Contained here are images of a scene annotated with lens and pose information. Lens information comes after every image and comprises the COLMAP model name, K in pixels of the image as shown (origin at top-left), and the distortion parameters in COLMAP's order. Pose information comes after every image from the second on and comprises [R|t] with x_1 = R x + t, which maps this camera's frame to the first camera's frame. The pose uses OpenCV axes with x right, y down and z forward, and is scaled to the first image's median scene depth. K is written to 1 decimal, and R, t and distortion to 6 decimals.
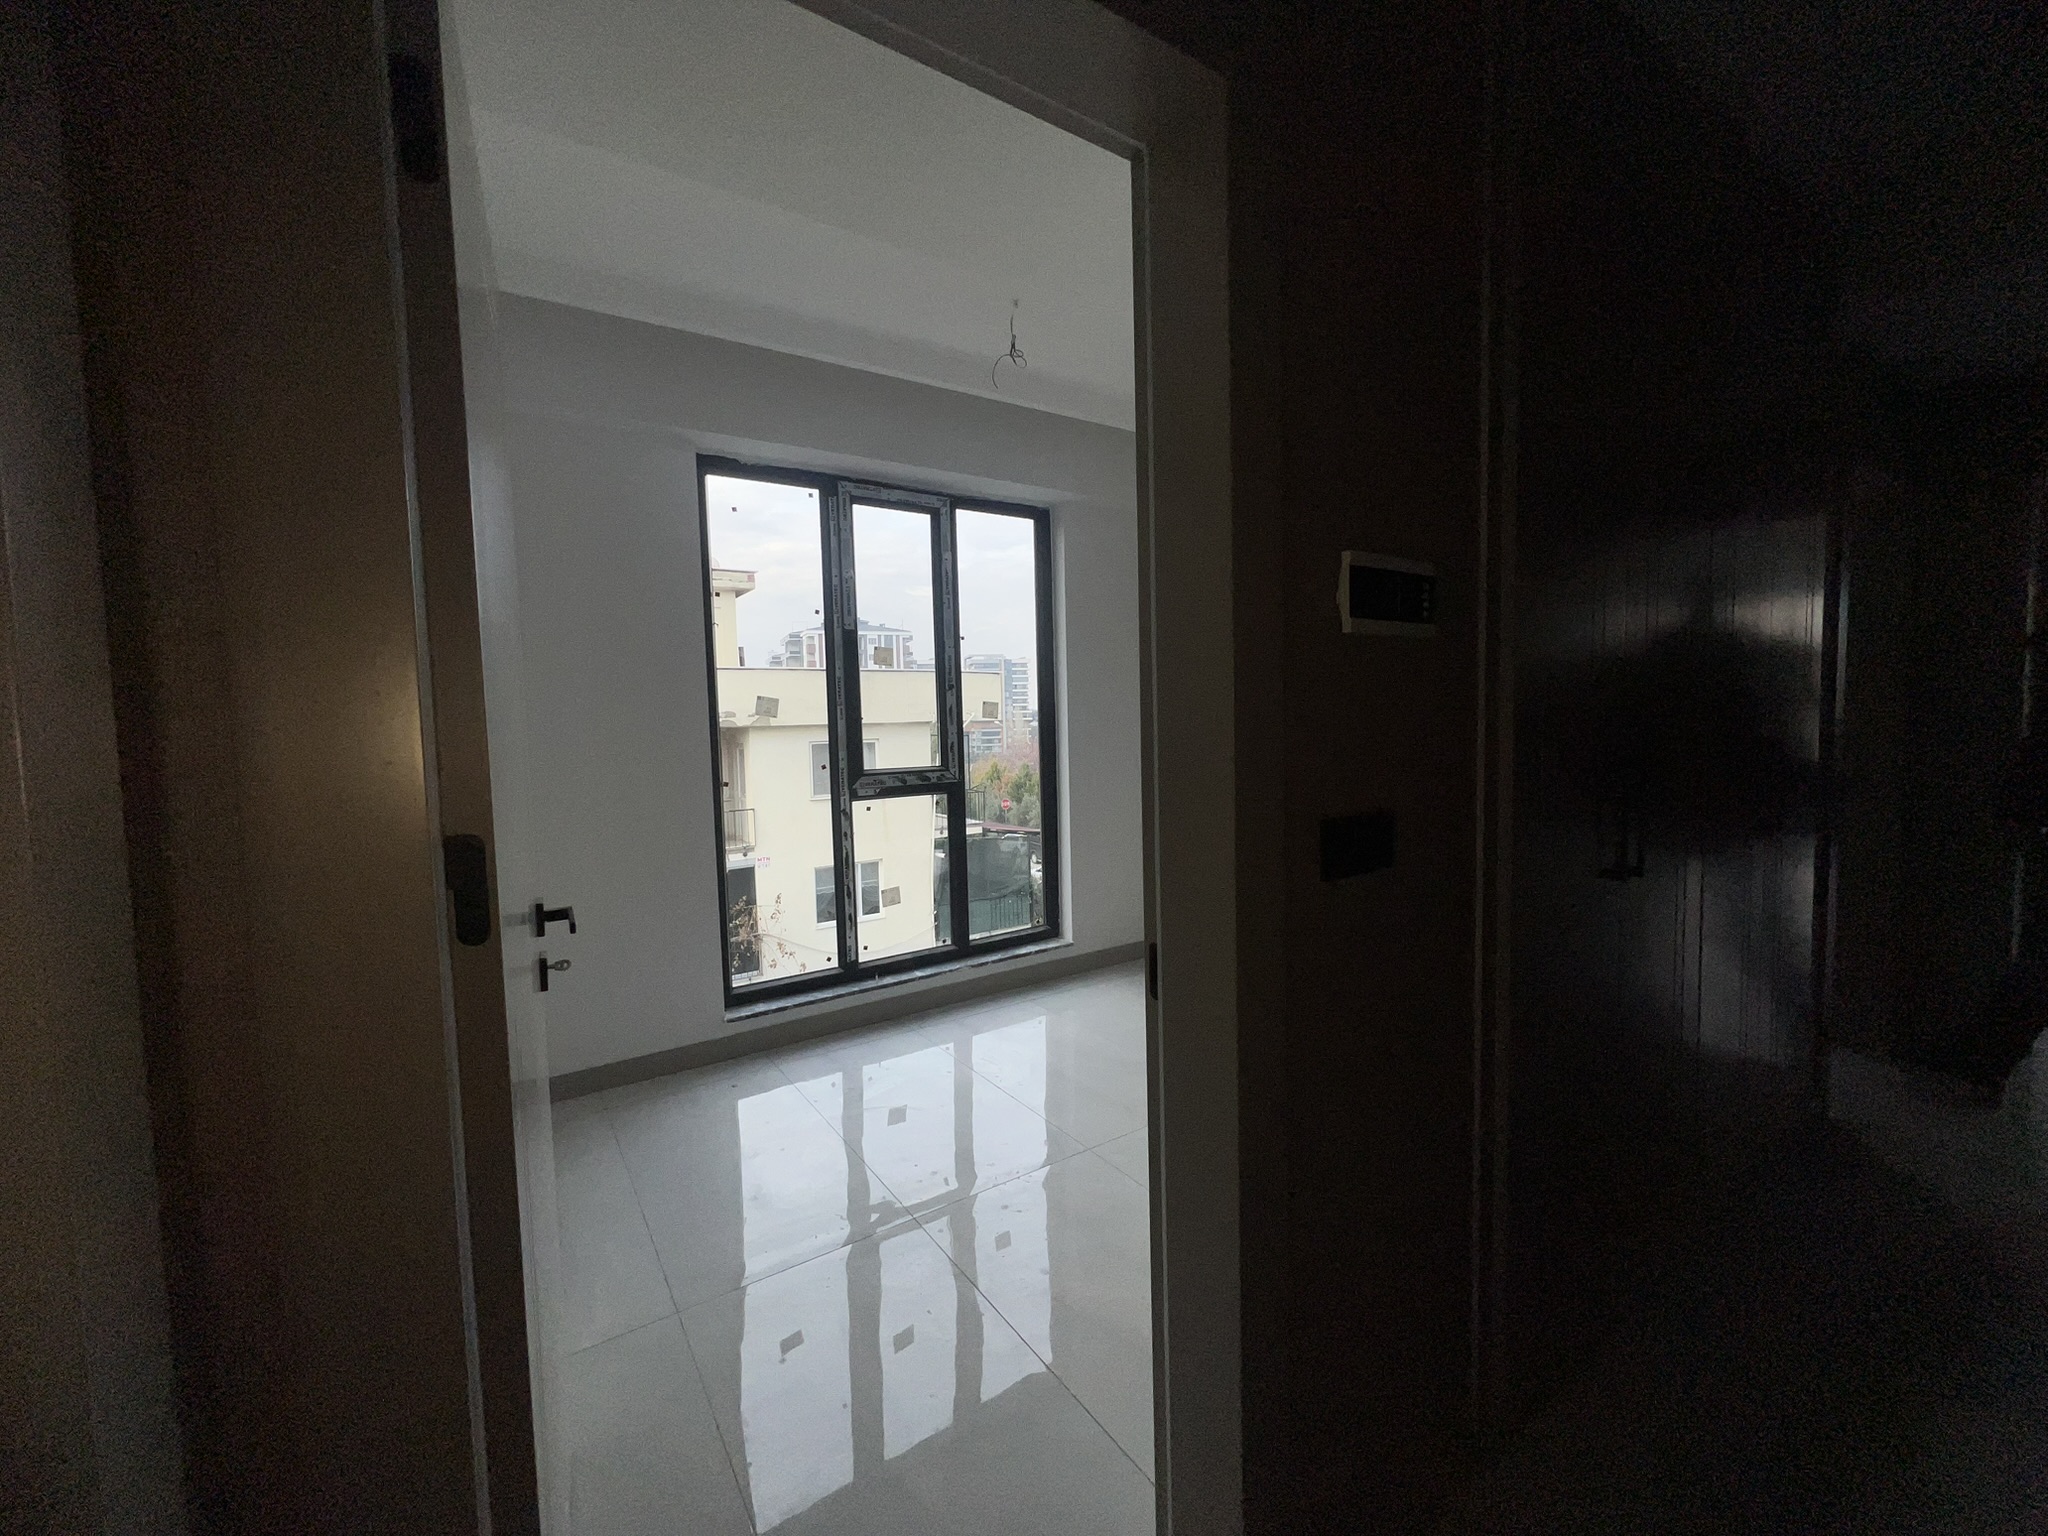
lens RADIAL K [[821.4, 0, 1024.5], [0, 821.4, 775.2], [0, 0, 1]] dist [-0.001335, 0.000463]
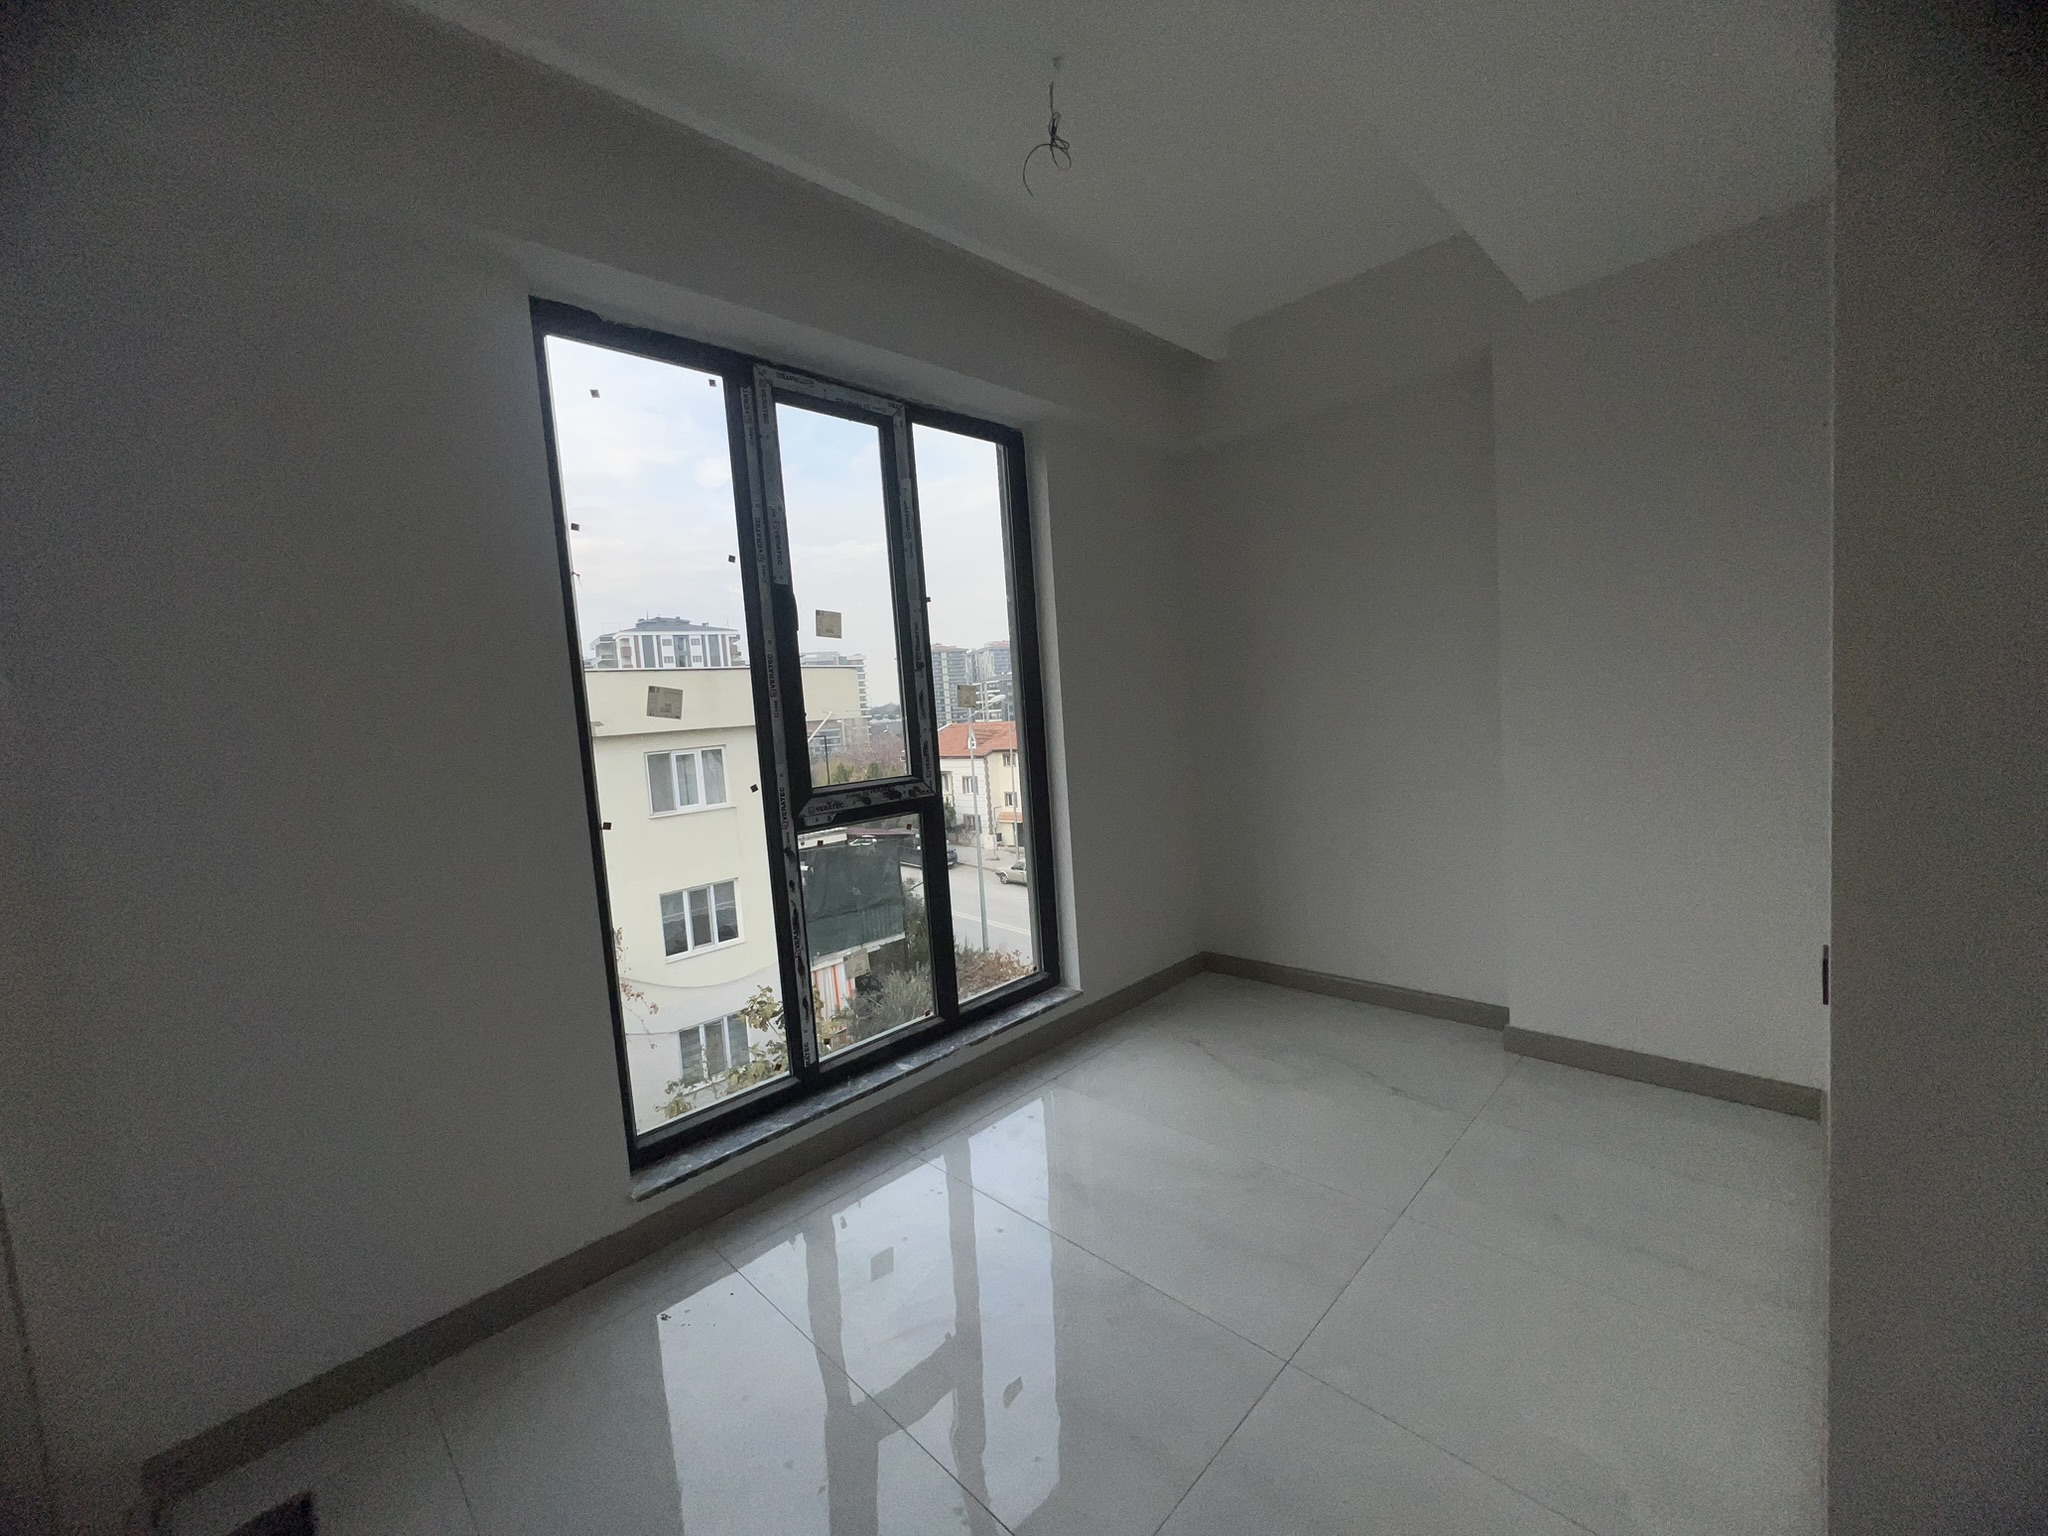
lens RADIAL K [[821.4, 0, 1022.0], [0, 821.4, 772.8], [0, 0, 1]] dist [-0.001335, 0.000463]
pose [[0.980457, -0.060106, 0.187325, -0.145403], [0.059350, 0.998191, 0.009649, -0.015080], [-0.187566, 0.001658, 0.982251, 0.275046]]
